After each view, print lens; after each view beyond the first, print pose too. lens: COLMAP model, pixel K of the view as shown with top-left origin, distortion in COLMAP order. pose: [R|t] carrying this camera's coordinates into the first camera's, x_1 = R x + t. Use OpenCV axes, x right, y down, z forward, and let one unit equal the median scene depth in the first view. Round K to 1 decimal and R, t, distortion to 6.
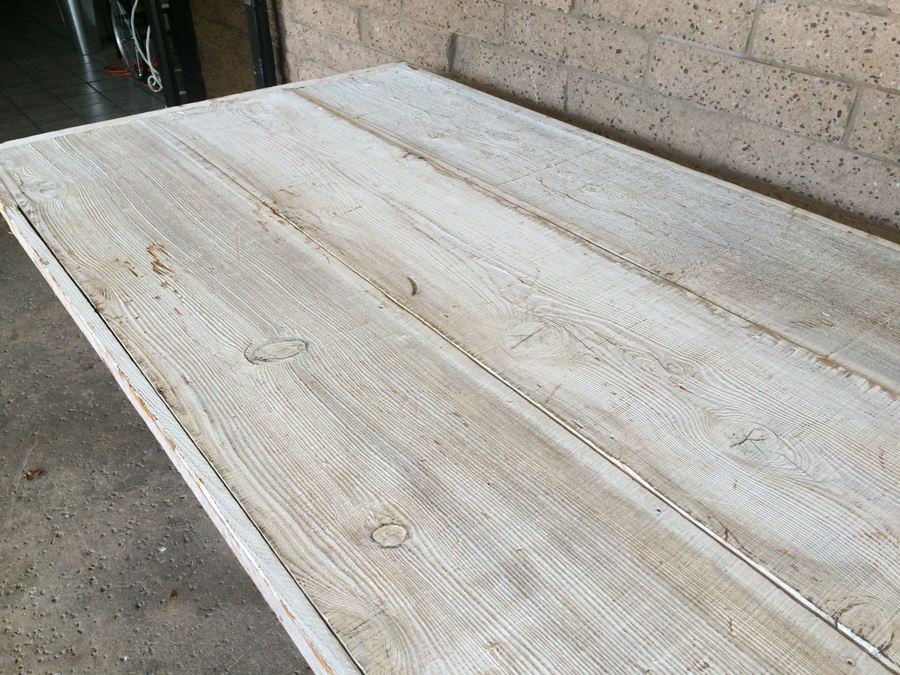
lens RADIAL K [[768.9, 0, 450.0], [0, 768.9, 337.5], [0, 0, 1]] dist [0.087433, -0.113693]
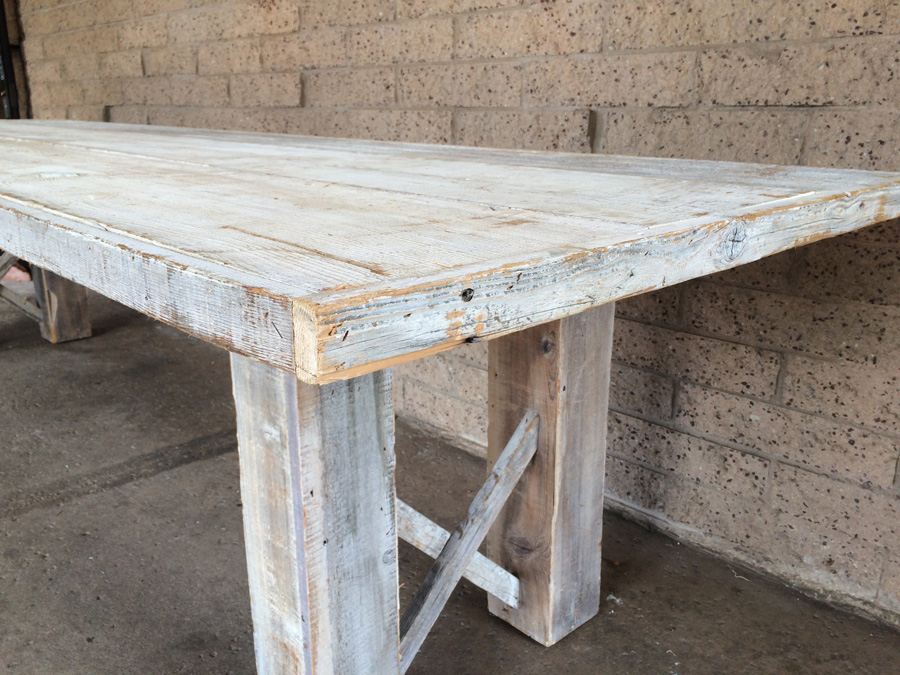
lens RADIAL K [[774.9, 0, 449.2], [0, 774.9, 336.0], [0, 0, 1]] dist [0.085380, -0.119113]
pose [[0.994227, -0.021668, 0.105091, 0.839472], [0.053033, 0.950643, -0.305721, 0.962915], [-0.093280, 0.309529, 0.946304, -0.777496]]
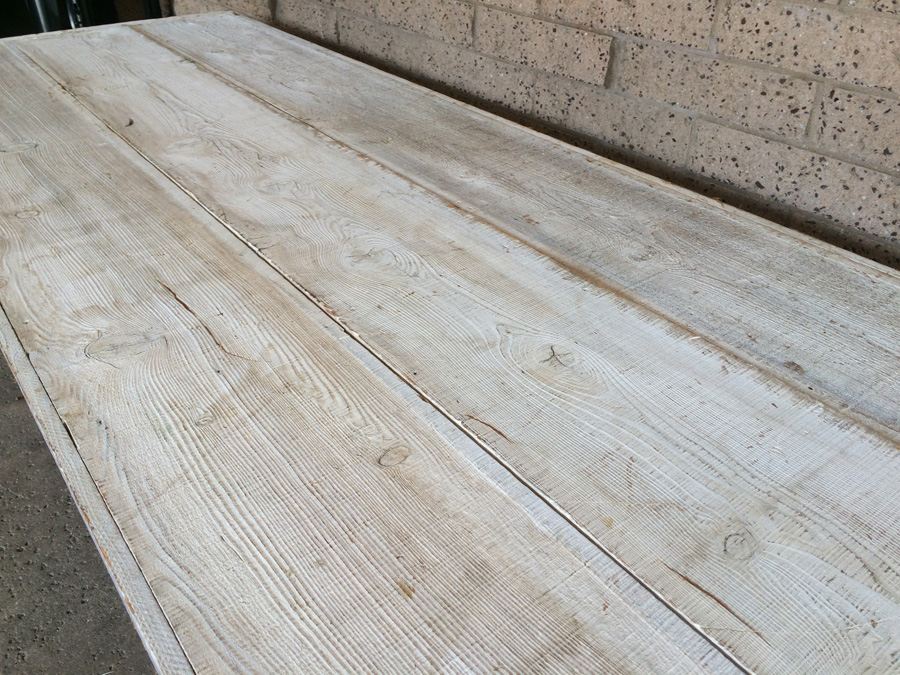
lens RADIAL K [[768.9, 0, 450.0], [0, 768.9, 337.5], [0, 0, 1]] dist [0.087433, -0.113693]
pose [[0.999872, 0.012074, -0.010527, 0.481828], [-0.012274, 0.999743, -0.019066, 0.300726], [0.010294, 0.019193, 0.999763, -0.391813]]
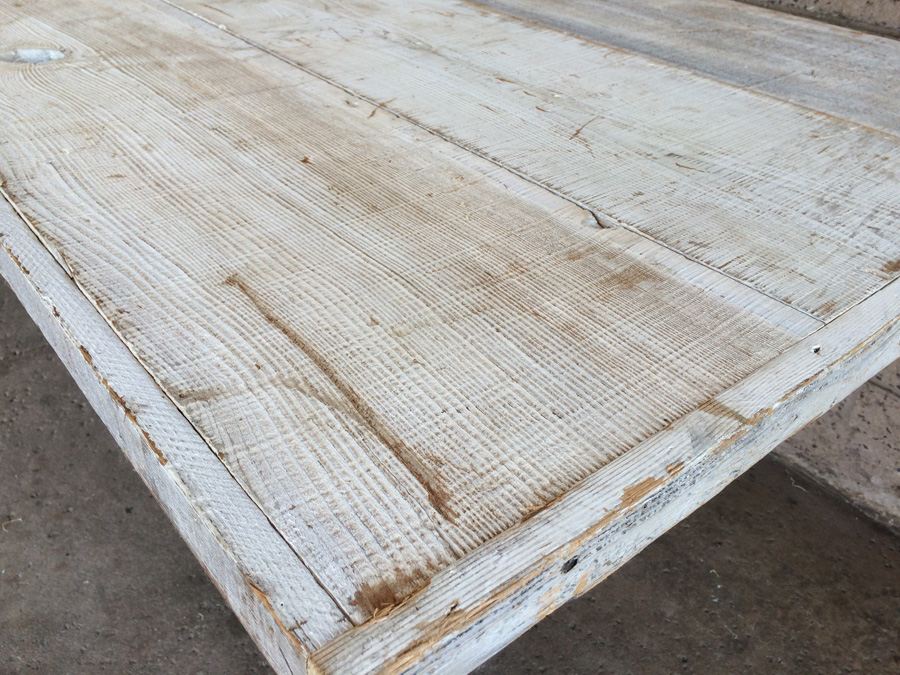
lens RADIAL K [[777.5, 0, 447.1], [0, 777.5, 339.7], [0, 0, 1]] dist [0.080552, -0.121695]
pose [[0.998712, 0.017699, 0.047556, 0.834974], [-0.018175, 0.999789, 0.009591, 0.758526], [-0.047376, -0.010443, 0.998823, -0.681657]]
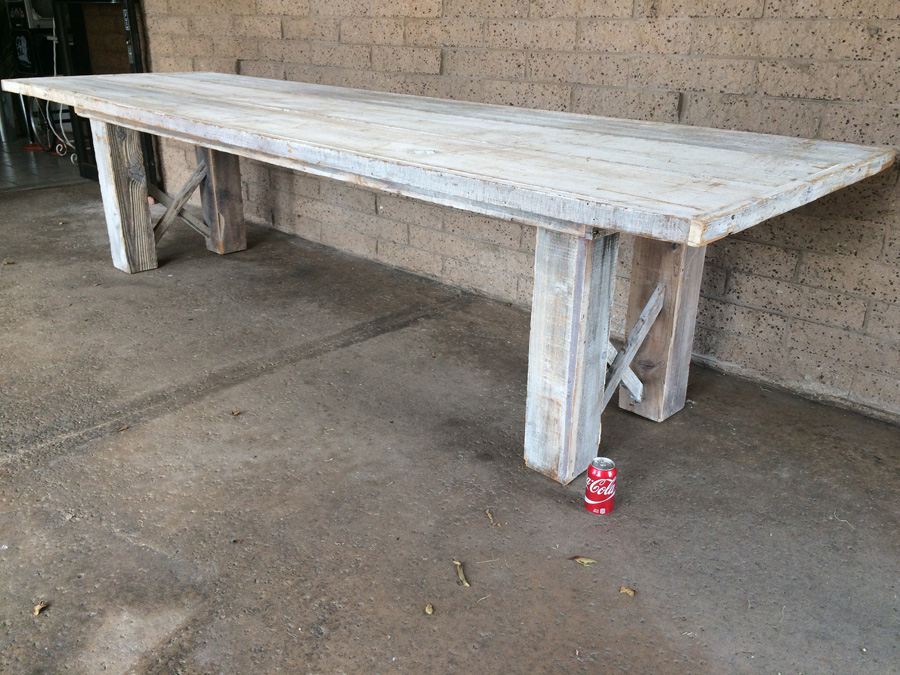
lens RADIAL K [[768.9, 0, 450.0], [0, 768.9, 337.5], [0, 0, 1]] dist [0.087433, -0.113693]
pose [[0.988790, -0.041466, 0.143441, 0.353722], [0.070258, 0.976880, -0.201916, 1.176259], [-0.131752, 0.209730, 0.968842, -1.367532]]
